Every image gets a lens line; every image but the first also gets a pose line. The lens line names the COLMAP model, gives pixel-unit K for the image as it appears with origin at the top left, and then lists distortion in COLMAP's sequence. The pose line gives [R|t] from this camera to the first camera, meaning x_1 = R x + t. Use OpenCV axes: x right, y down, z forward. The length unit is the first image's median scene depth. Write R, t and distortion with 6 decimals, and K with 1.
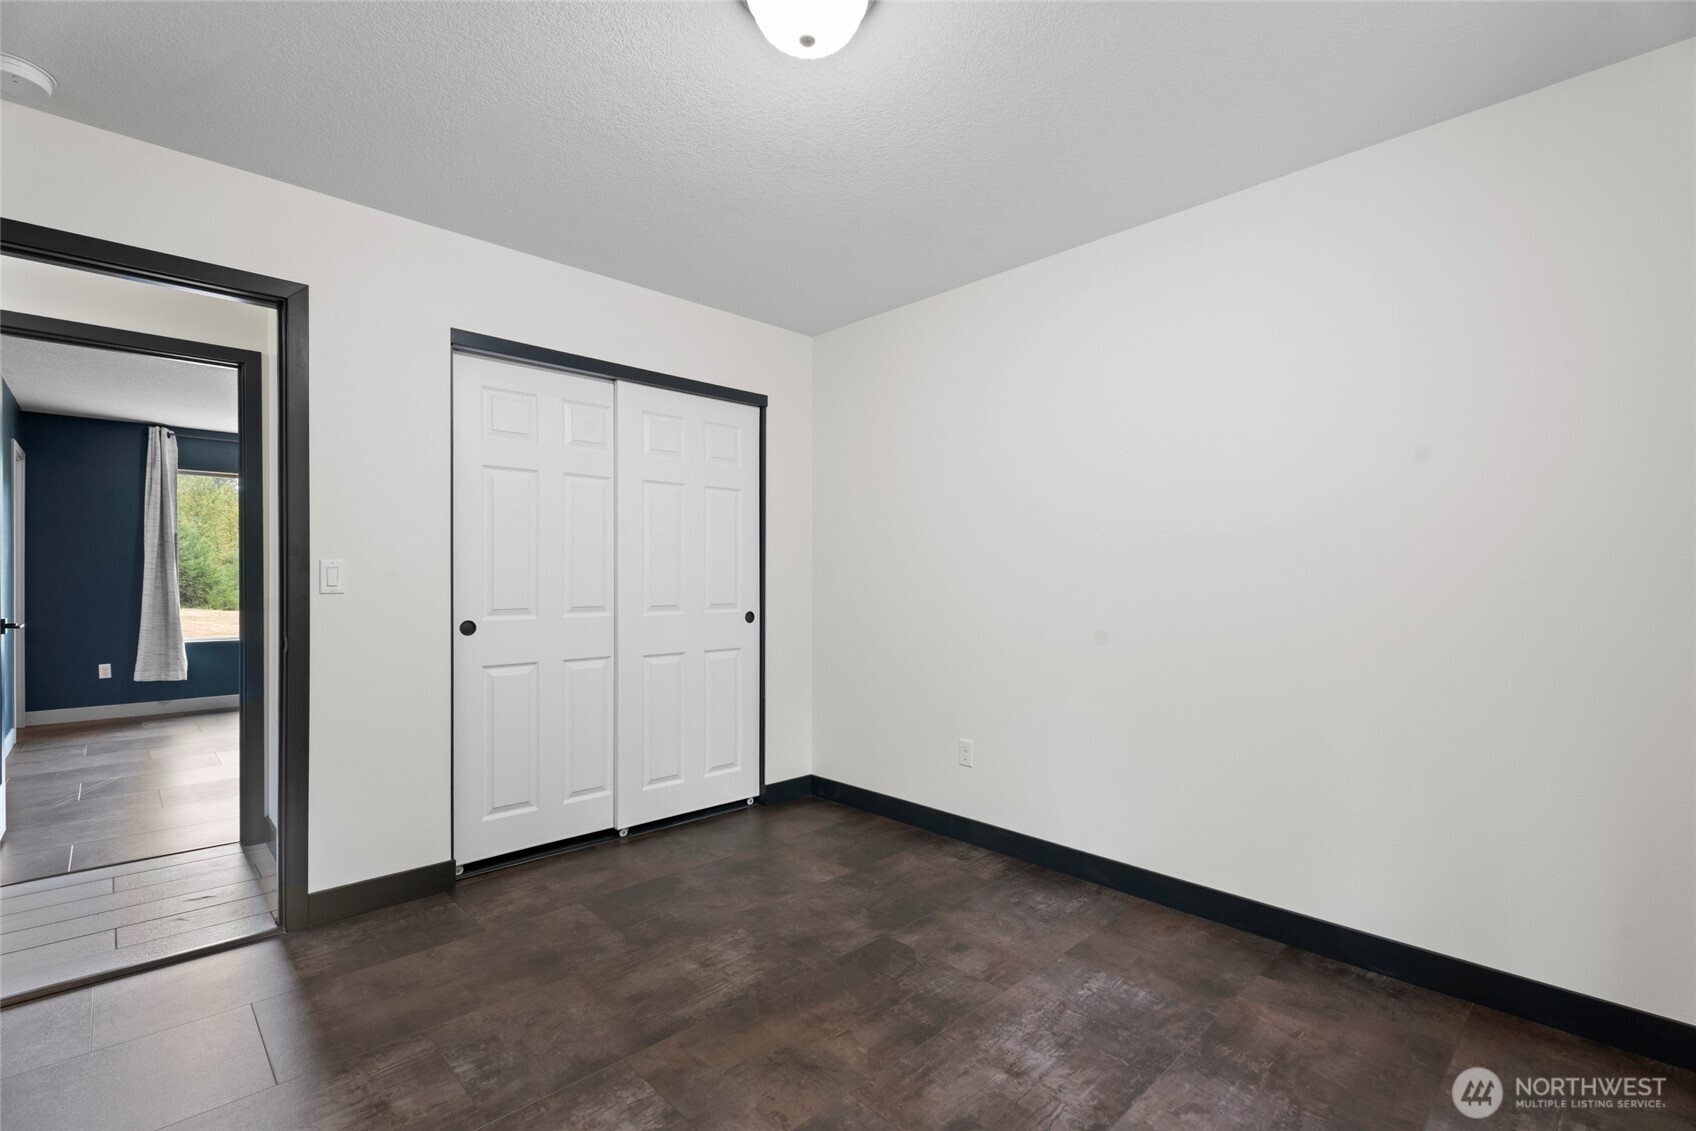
lens RADIAL K [[758.9, 0, 844.5], [0, 758.9, 569.6], [0, 0, 1]] dist [0.002661, -0.000240]
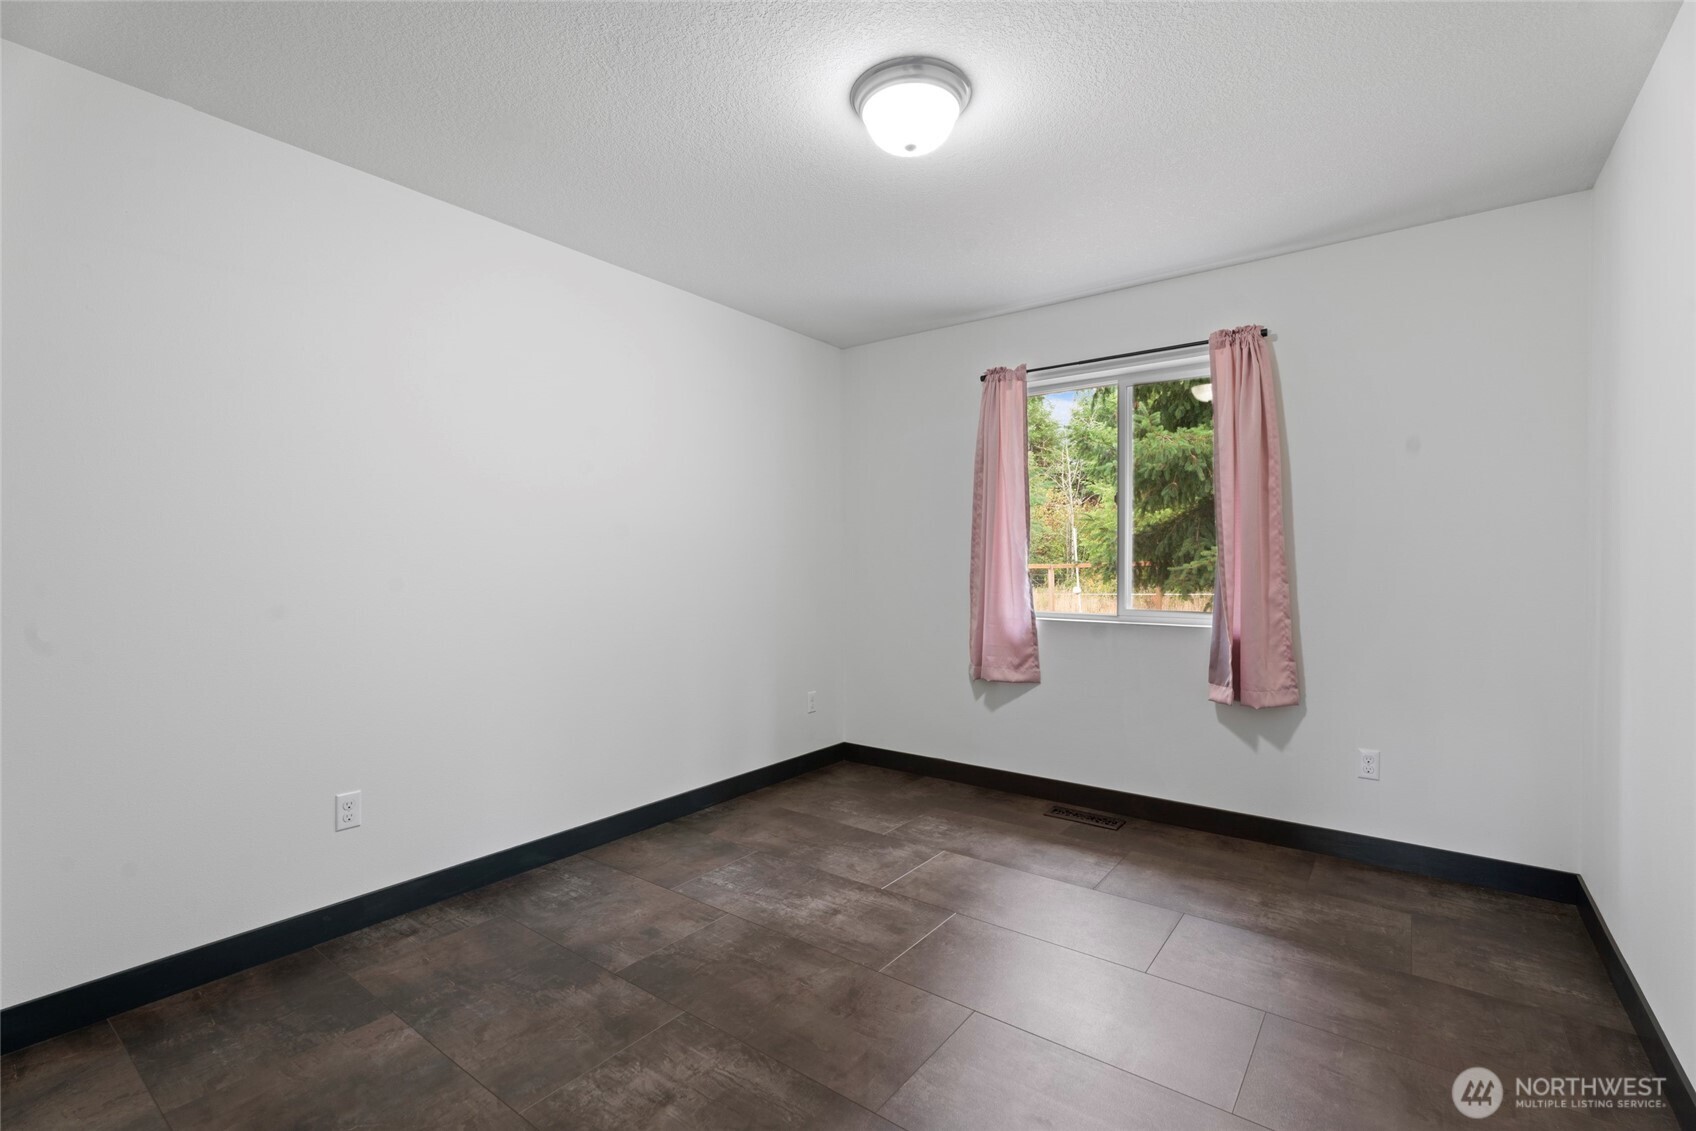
lens RADIAL K [[758.9, 0, 844.0], [0, 758.9, 562.3], [0, 0, 1]] dist [0.002661, -0.000240]
pose [[-0.159360, -0.002356, 0.987218, -0.901135], [-0.004535, 0.999988, 0.001655, -0.001780], [-0.987210, -0.004213, -0.159369, 0.914998]]
